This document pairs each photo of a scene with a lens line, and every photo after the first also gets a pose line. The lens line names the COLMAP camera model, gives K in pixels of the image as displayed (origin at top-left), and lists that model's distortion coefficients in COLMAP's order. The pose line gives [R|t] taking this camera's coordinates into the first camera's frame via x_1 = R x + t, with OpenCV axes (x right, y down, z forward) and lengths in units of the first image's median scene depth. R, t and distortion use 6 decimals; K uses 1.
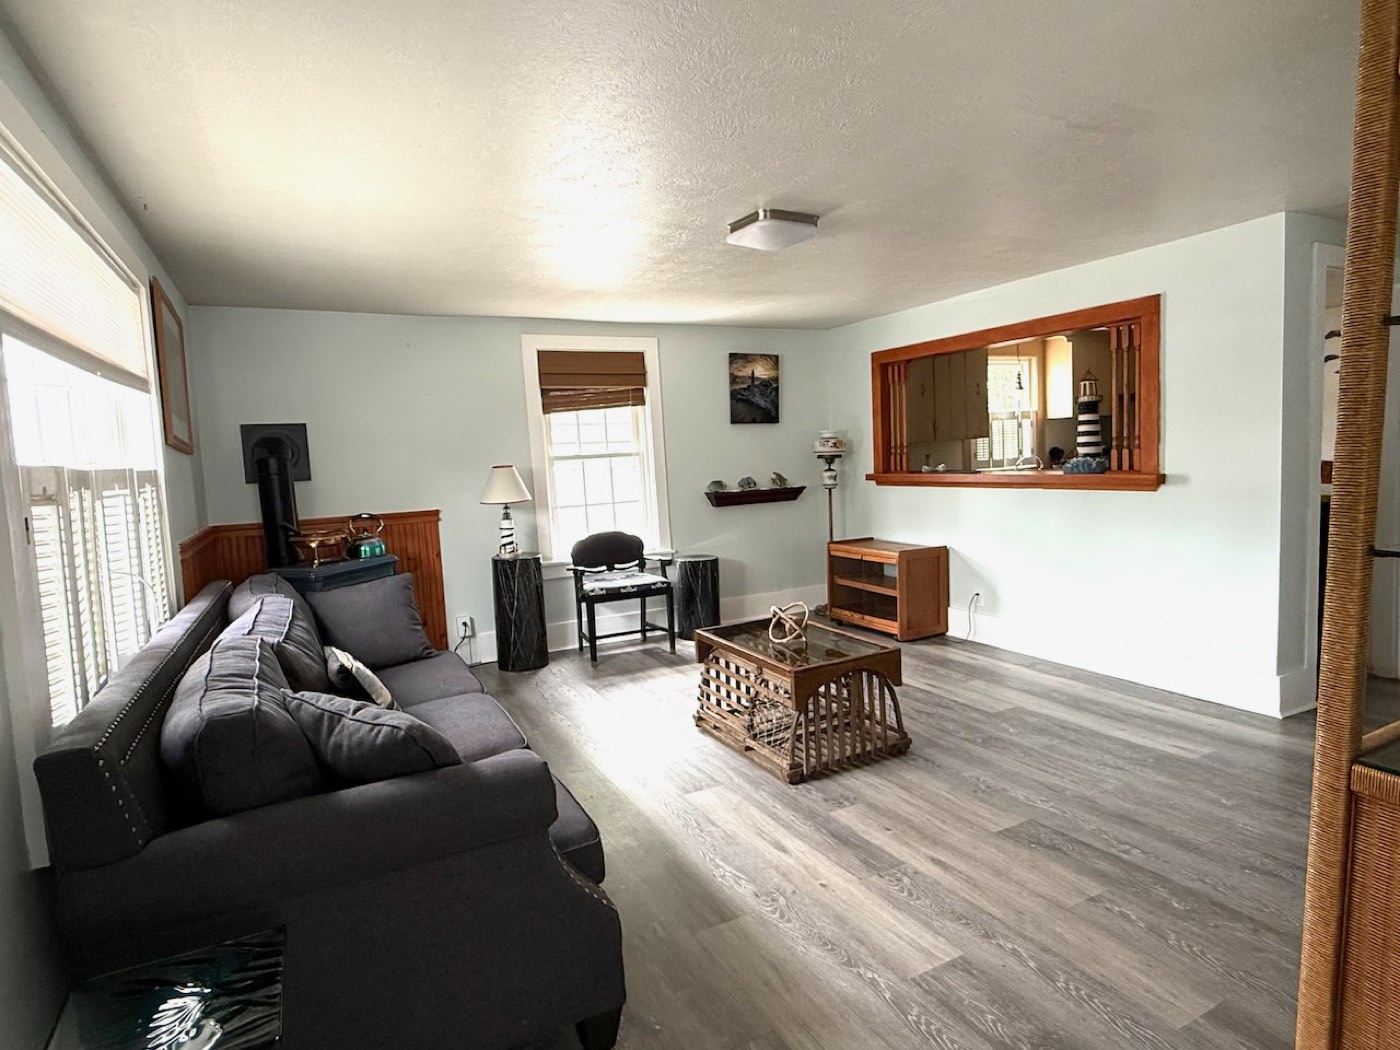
lens RADIAL K [[776.5, 0, 700.0], [0, 776.5, 525.0], [0, 0, 1]] dist [0.007157, 0.000996]
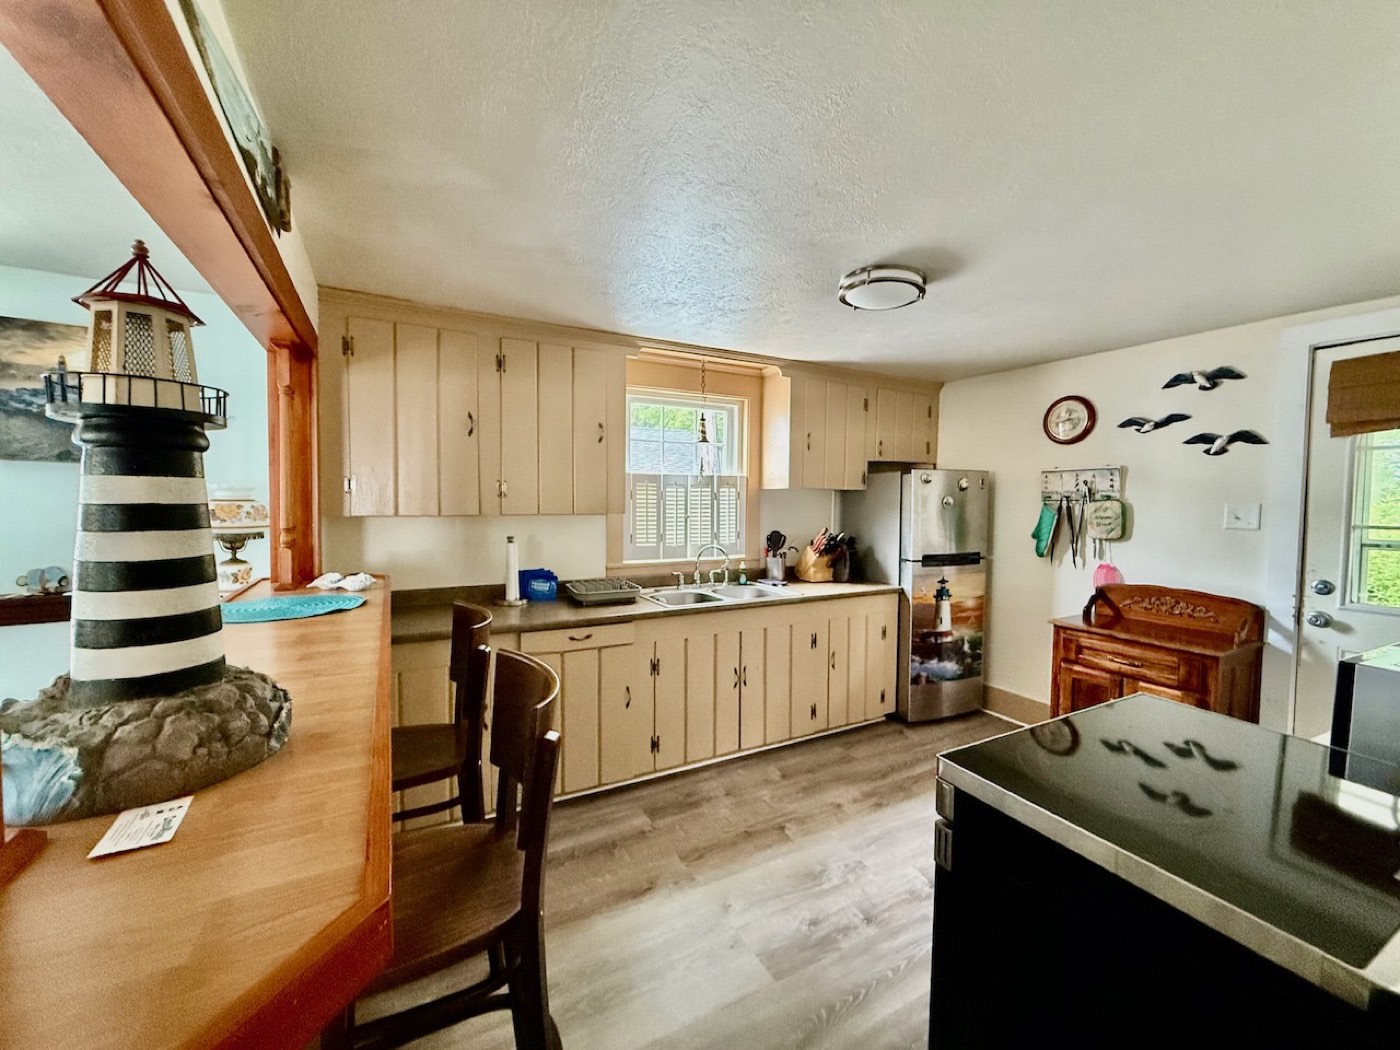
lens RADIAL K [[559.0, 0, 700.0], [0, 559.0, 525.0], [0, 0, 1]] dist [0.001127, 0.000157]
pose [[0.997938, 0.060830, 0.020498, 0.502296], [-0.059827, 0.997128, -0.046430, -0.103162], [-0.023264, 0.045108, 0.998711, 0.664814]]
